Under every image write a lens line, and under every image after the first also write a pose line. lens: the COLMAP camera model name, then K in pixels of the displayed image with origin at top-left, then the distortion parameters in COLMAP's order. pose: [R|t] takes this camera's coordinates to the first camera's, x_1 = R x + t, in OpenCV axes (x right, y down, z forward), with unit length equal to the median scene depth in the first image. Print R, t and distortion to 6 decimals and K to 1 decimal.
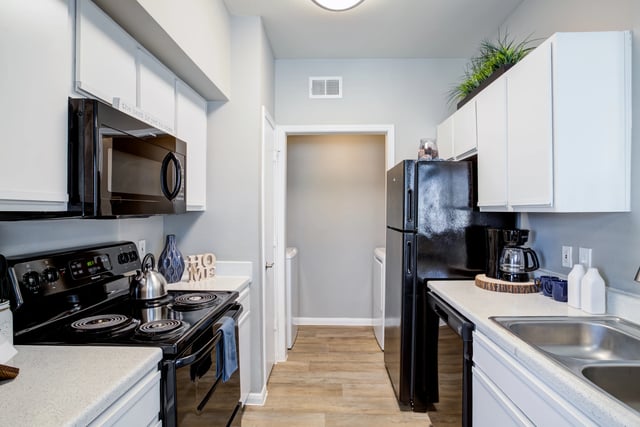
lens RADIAL K [[324.8, 0, 320.0], [0, 324.8, 213.5], [0, 0, 1]] dist [-0.030804, 0.001184]
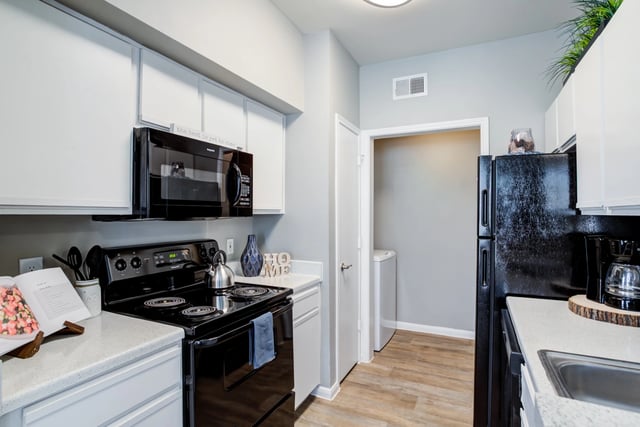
lens RADIAL K [[315.6, 0, 329.9], [0, 315.6, 213.5], [0, 0, 1]] dist [-0.061074, 0.042186]
pose [[0.922566, -0.001234, -0.385838, 0.209748], [-0.002148, 0.999963, -0.008335, -0.001251], [0.385834, 0.008518, 0.922529, 0.063860]]
